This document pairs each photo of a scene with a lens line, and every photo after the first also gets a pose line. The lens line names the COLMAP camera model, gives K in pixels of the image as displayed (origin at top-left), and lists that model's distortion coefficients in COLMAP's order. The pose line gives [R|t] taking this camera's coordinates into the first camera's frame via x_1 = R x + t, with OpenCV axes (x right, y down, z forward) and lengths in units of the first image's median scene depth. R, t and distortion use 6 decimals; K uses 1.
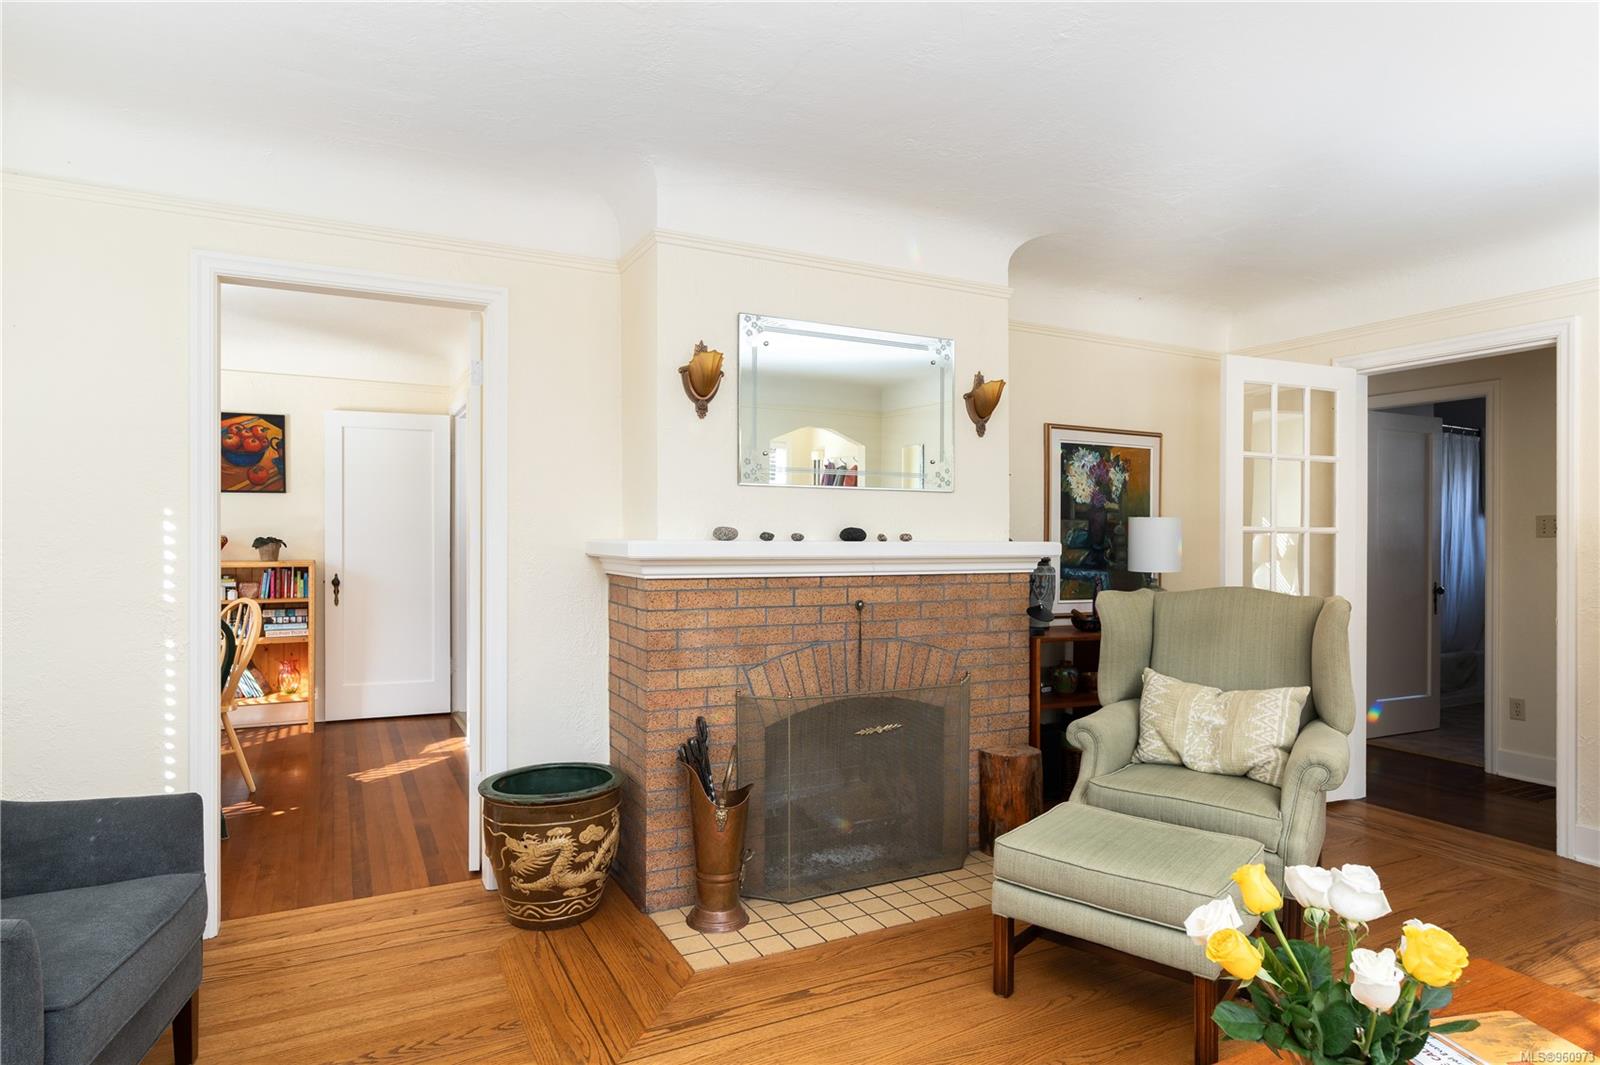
lens RADIAL K [[908.2, 0, 801.1], [0, 908.2, 533.7], [0, 0, 1]] dist [0.004107, 0.000274]
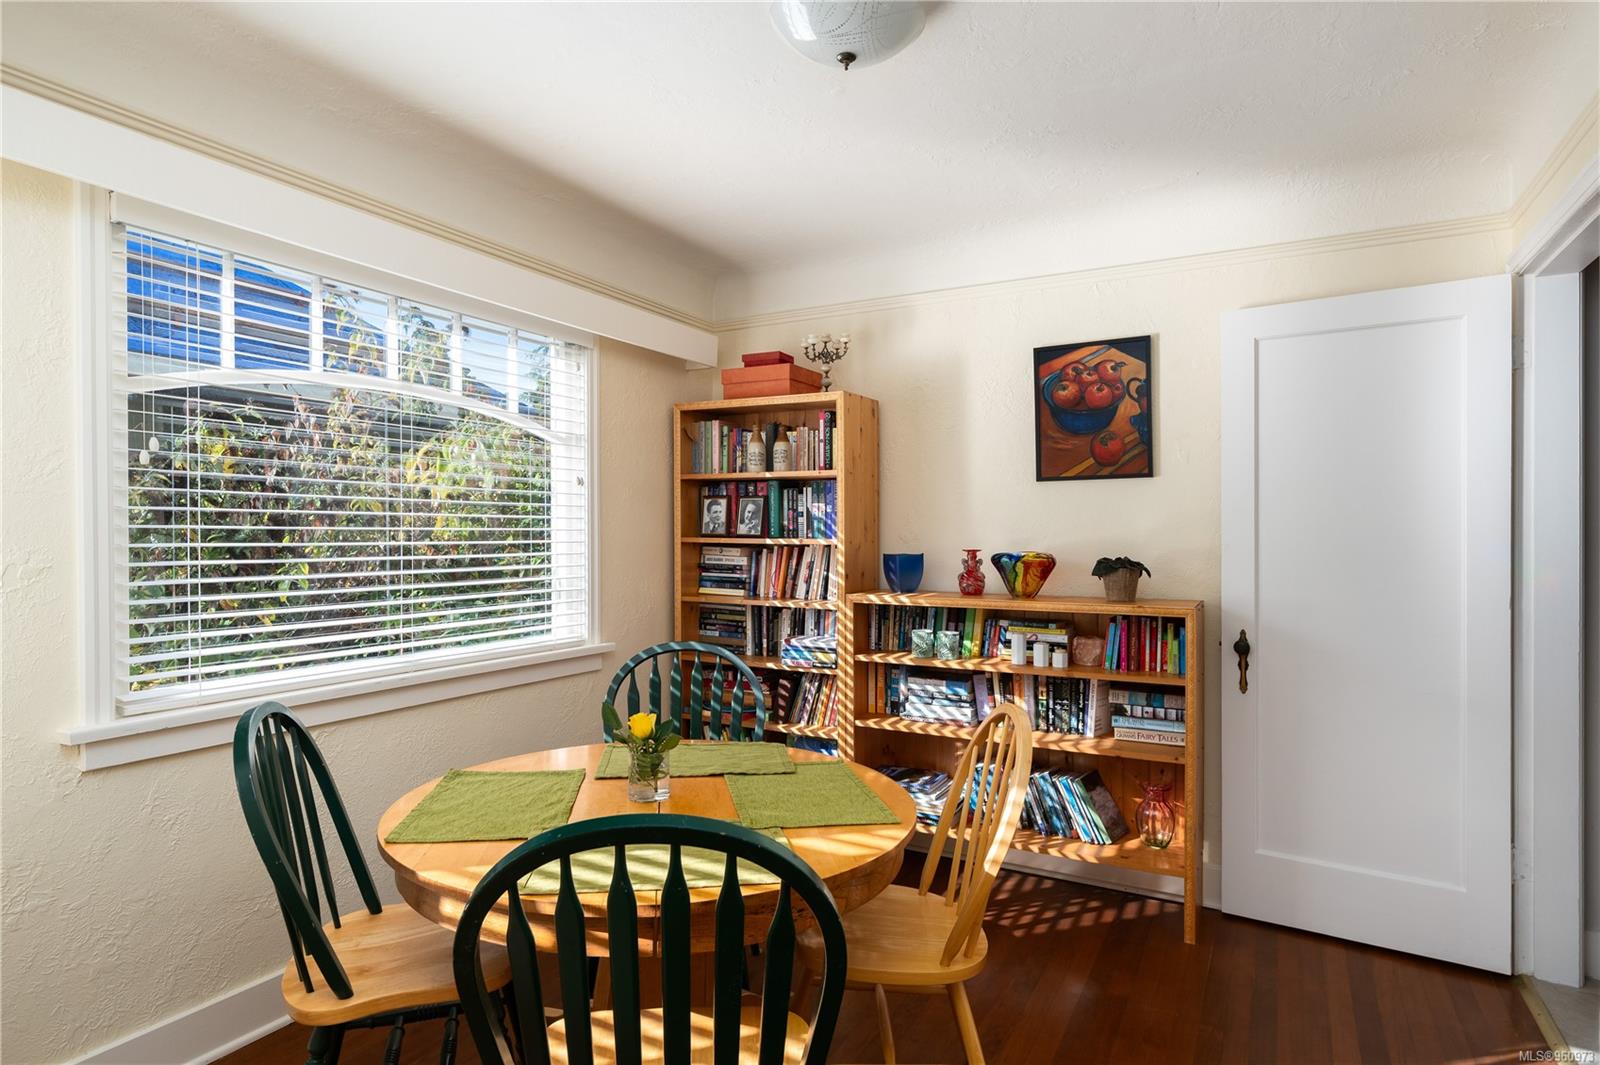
lens RADIAL K [[870.1, 0, 803.9], [0, 870.1, 536.6], [0, 0, 1]] dist [0.000408, -0.001182]
pose [[0.540220, 0.006346, -0.841500, -0.238413], [0.005881, 0.999919, 0.011316, -0.015974], [0.841503, -0.011062, 0.540139, 0.539568]]
